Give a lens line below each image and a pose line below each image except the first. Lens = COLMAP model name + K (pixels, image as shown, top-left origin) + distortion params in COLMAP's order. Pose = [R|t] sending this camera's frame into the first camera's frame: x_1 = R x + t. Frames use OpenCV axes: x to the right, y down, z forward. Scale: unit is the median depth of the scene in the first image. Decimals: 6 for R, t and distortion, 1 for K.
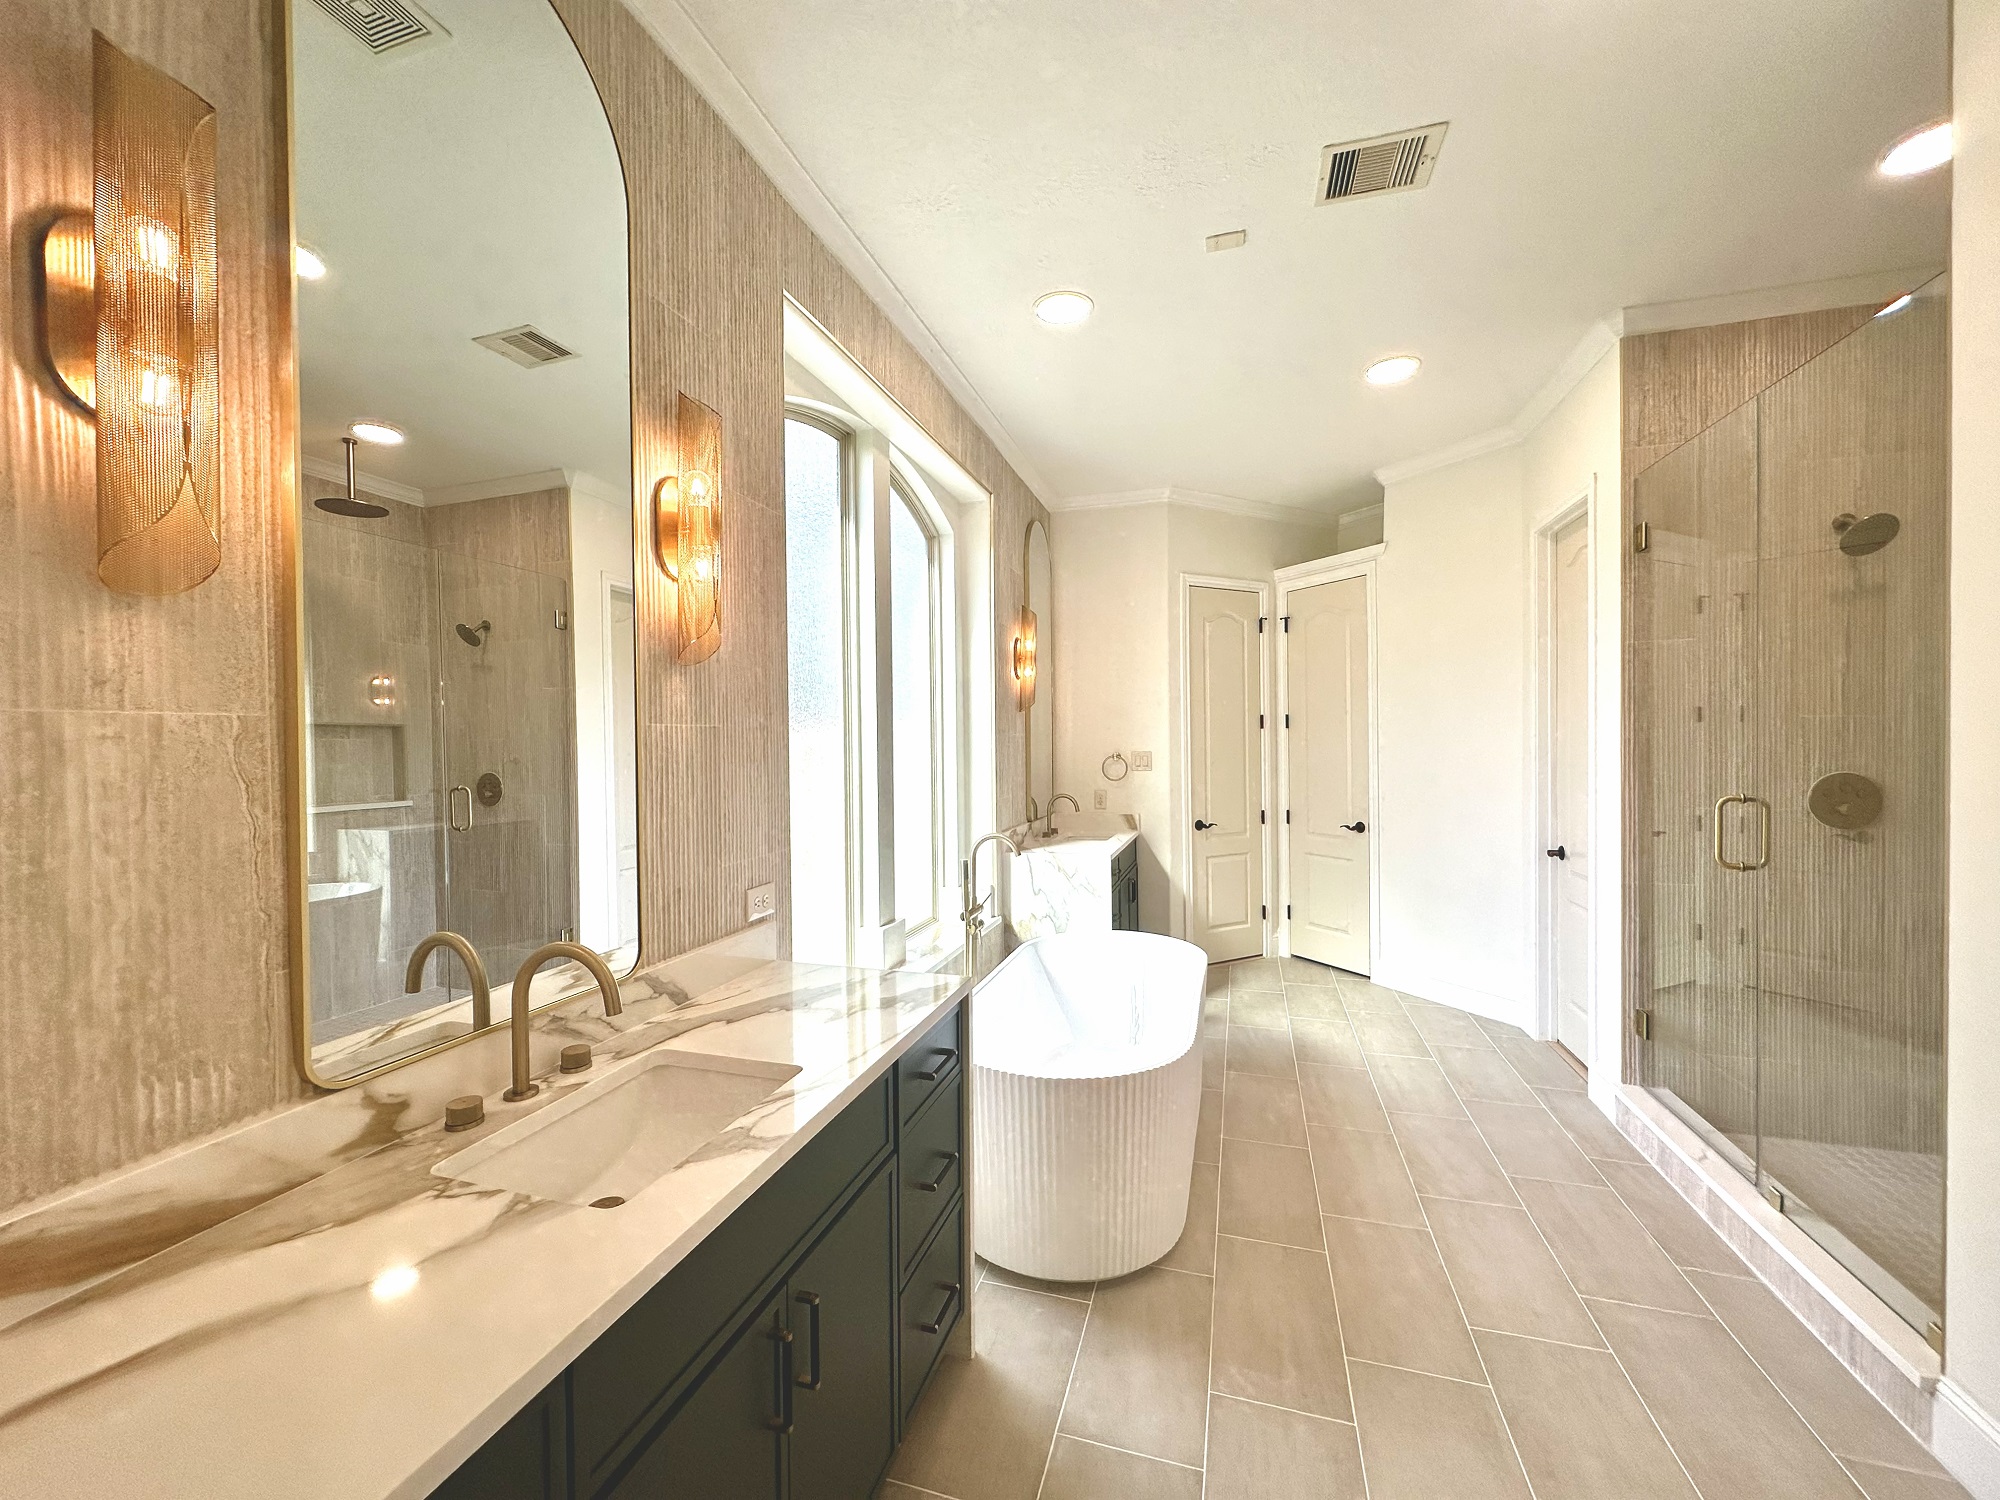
lens RADIAL K [[796.4, 0, 1004.3], [0, 796.4, 750.0], [0, 0, 1]] dist [-0.003101, 0.001074]
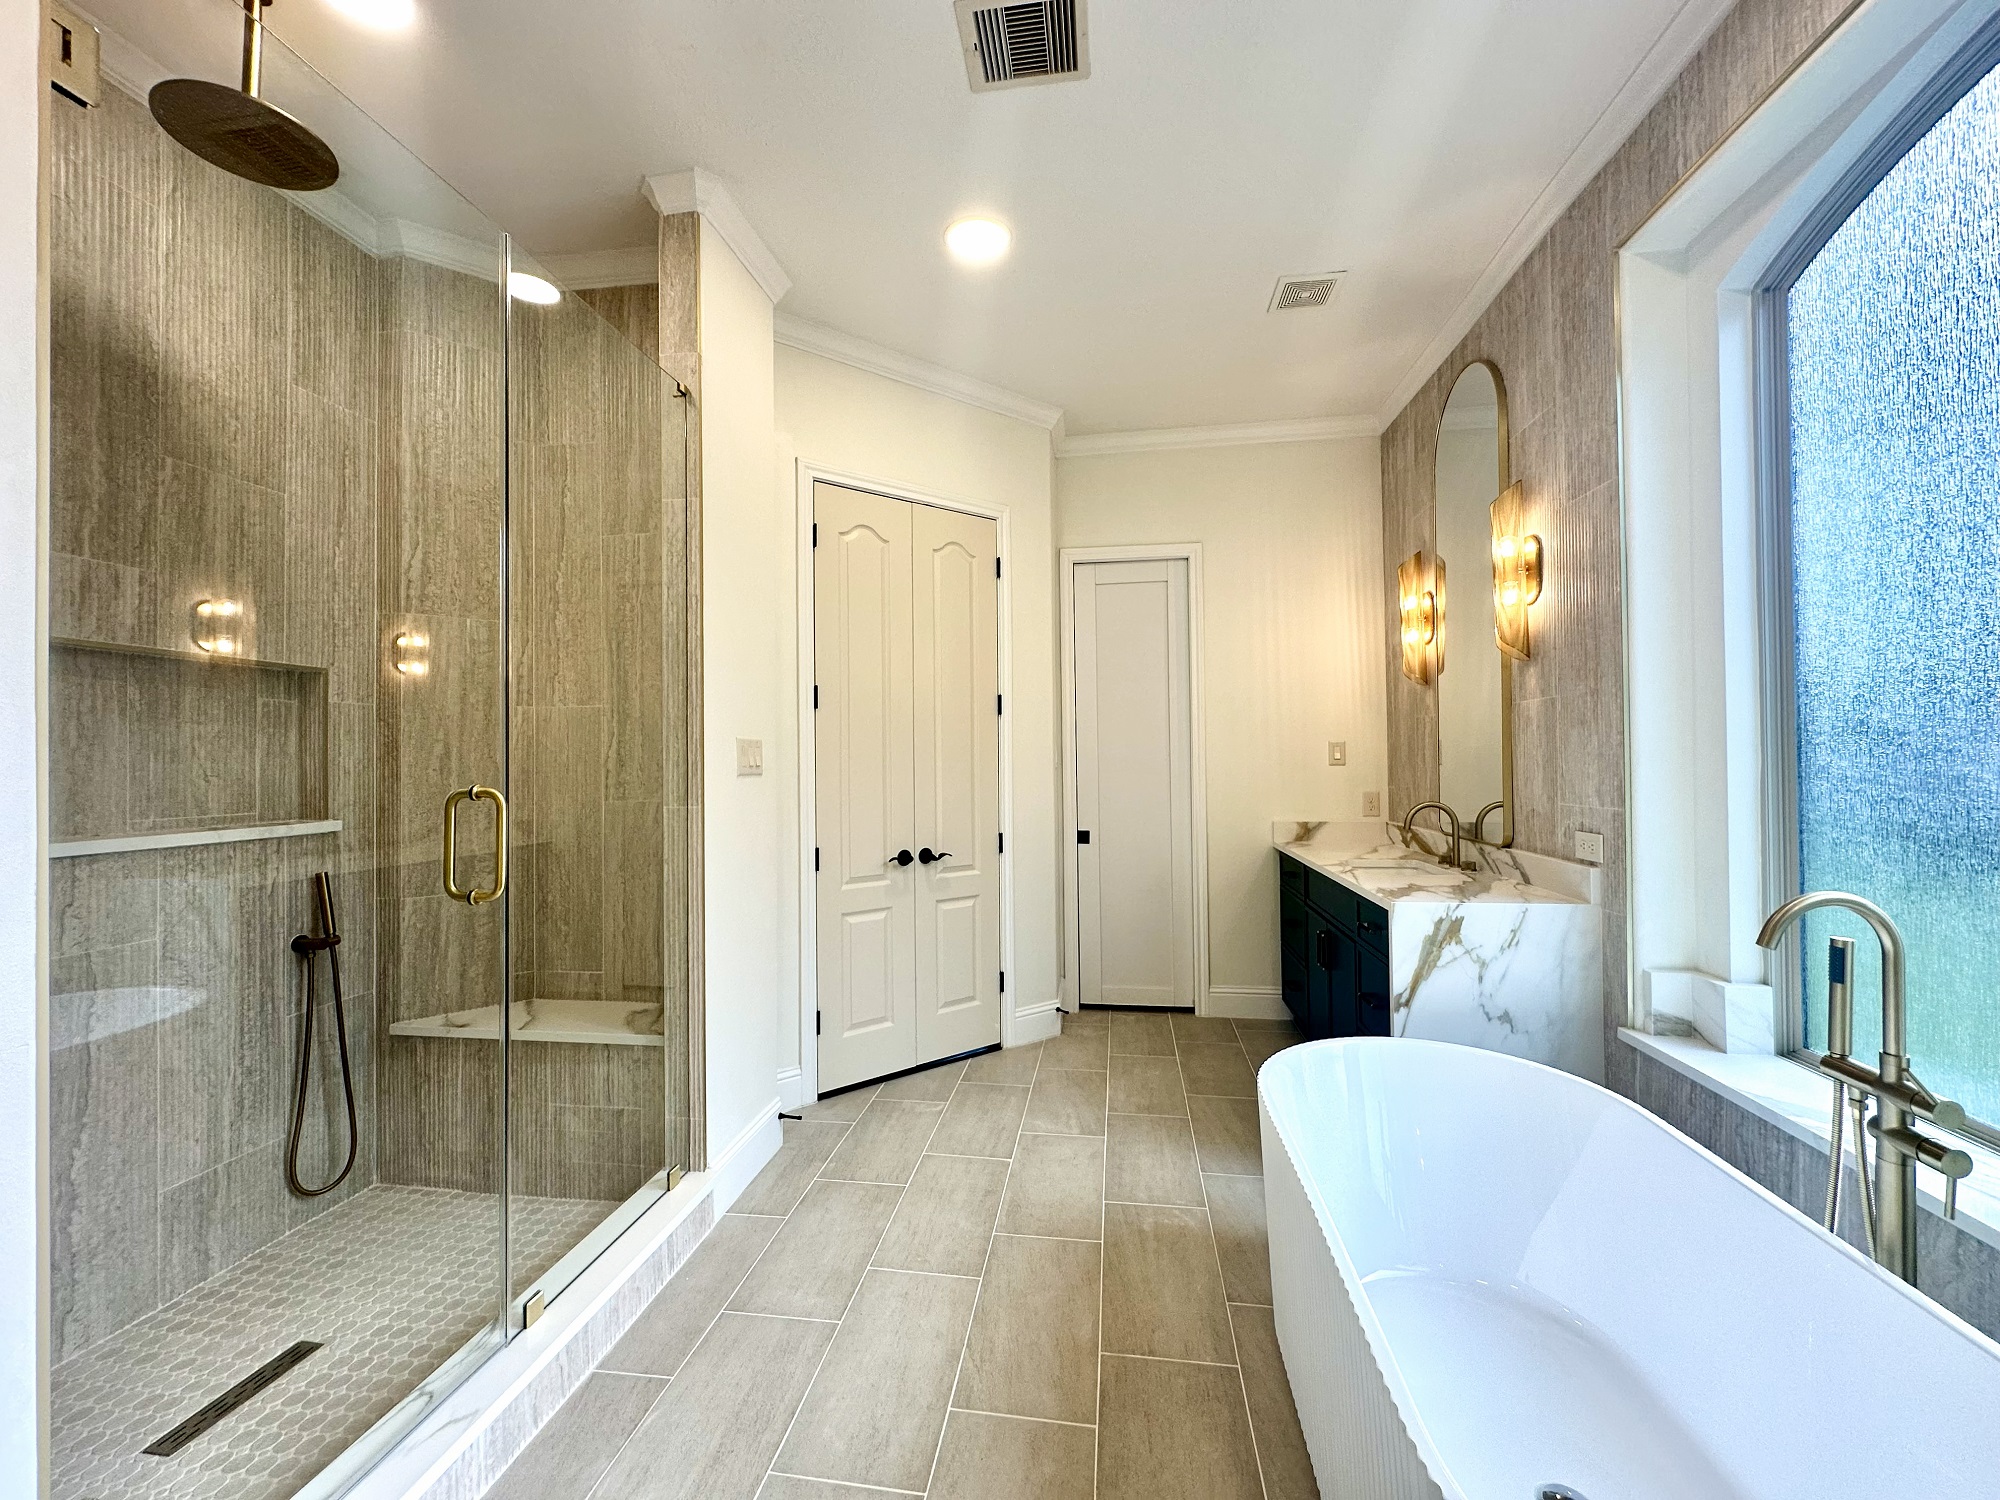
lens RADIAL K [[796.4, 0, 1000.9], [0, 796.4, 750.8], [0, 0, 1]] dist [-0.003101, 0.001074]
pose [[-0.989501, 0.018184, -0.143378, 0.397194], [0.018333, 0.999832, 0.000284, 0.022553], [0.143359, -0.002348, -0.989668, 1.165089]]
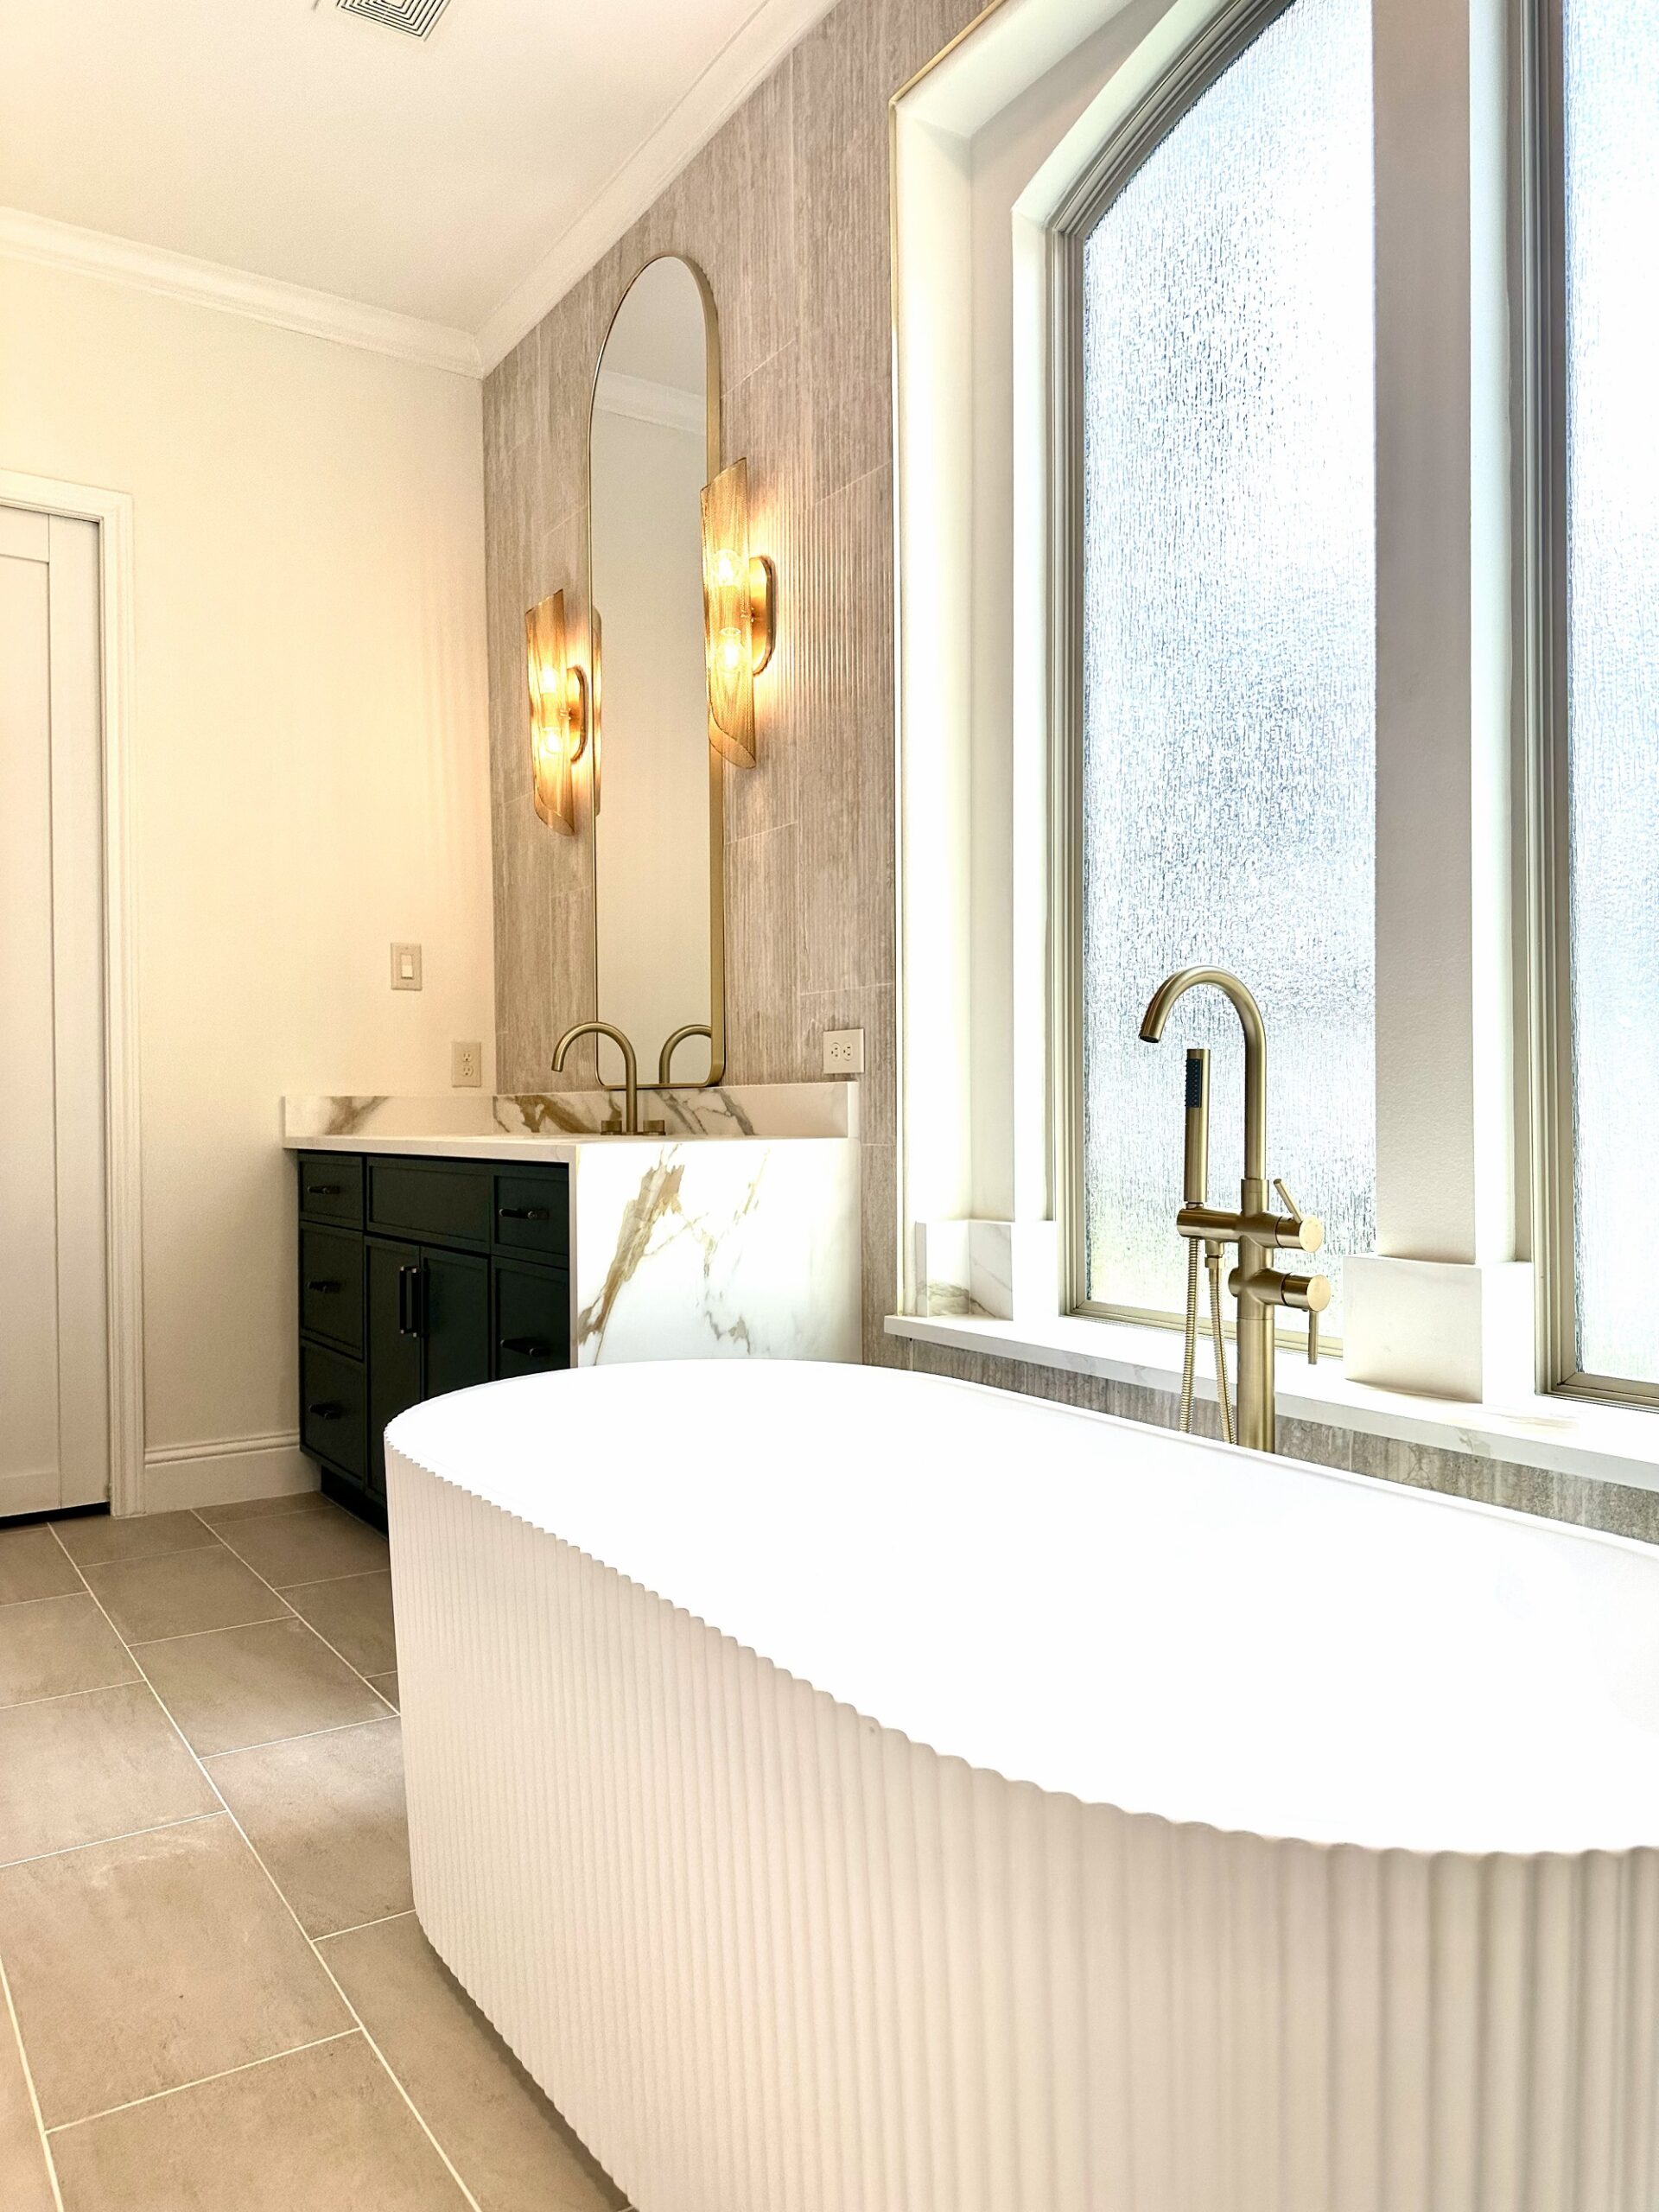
lens RADIAL K [[1535.9, 0, 844.2], [0, 1535.9, 1125.8], [0, 0, 1]] dist [0.061326, -0.067883]
pose [[-0.634219, 0.023142, -0.772807, 0.451448], [0.006205, 0.999672, 0.024843, 0.130391], [0.773129, 0.010961, -0.634154, 1.099191]]
